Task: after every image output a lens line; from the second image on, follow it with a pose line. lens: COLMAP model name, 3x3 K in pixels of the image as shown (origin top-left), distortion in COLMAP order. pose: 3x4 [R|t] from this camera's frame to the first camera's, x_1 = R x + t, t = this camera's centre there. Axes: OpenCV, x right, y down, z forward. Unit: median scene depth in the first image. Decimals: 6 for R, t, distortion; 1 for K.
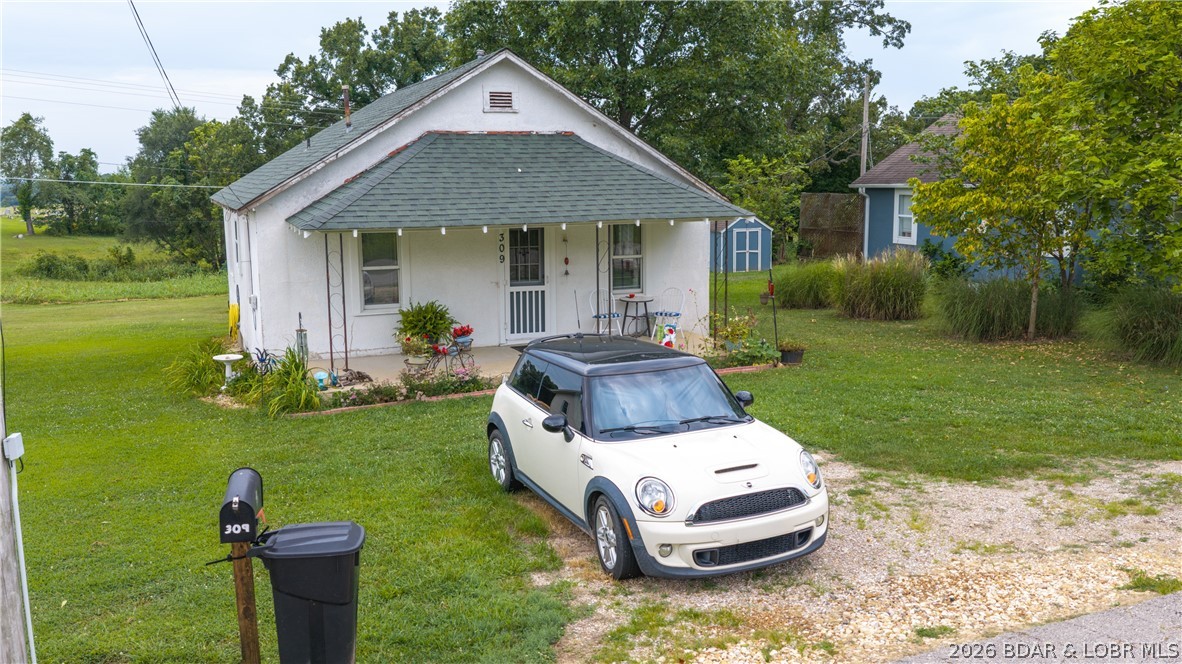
lens RADIAL K [[977.9, 0, 594.6], [0, 977.9, 330.3], [0, 0, 1]] dist [0.017330, -0.045754]
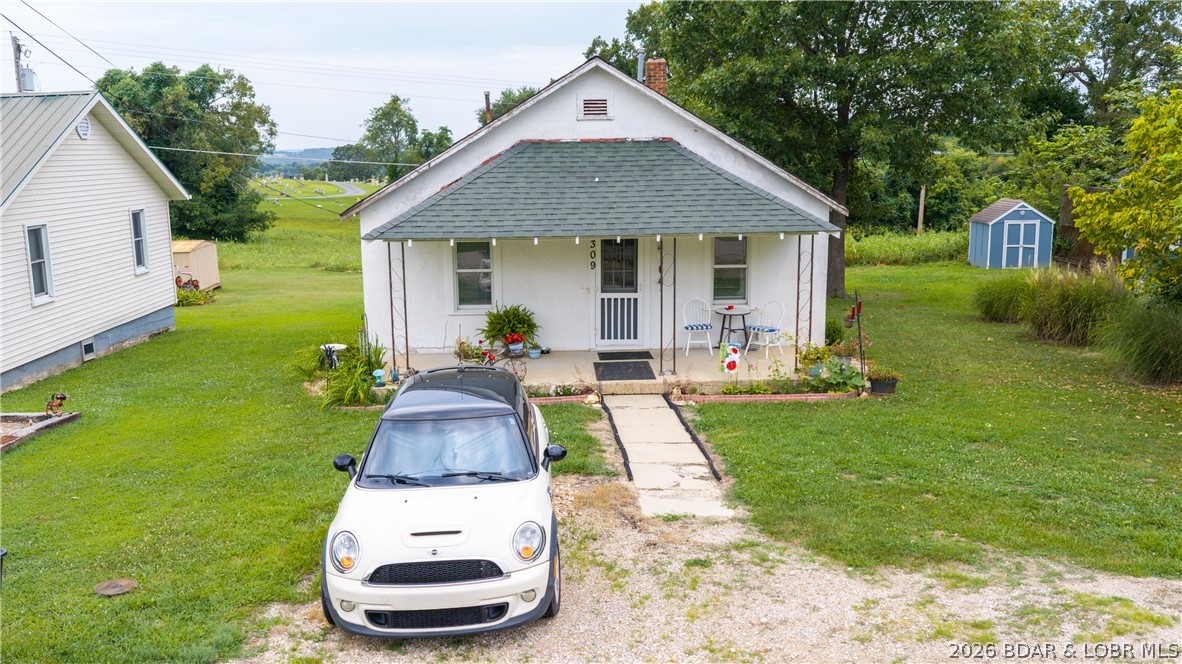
lens RADIAL K [[977.9, 0, 594.6], [0, 977.9, 330.3], [0, 0, 1]] dist [0.017330, -0.045754]
pose [[0.938067, 0.062816, -0.340711, 0.273865], [-0.052639, 0.997850, 0.039041, -0.049004], [0.342431, -0.018688, 0.939357, 0.055947]]
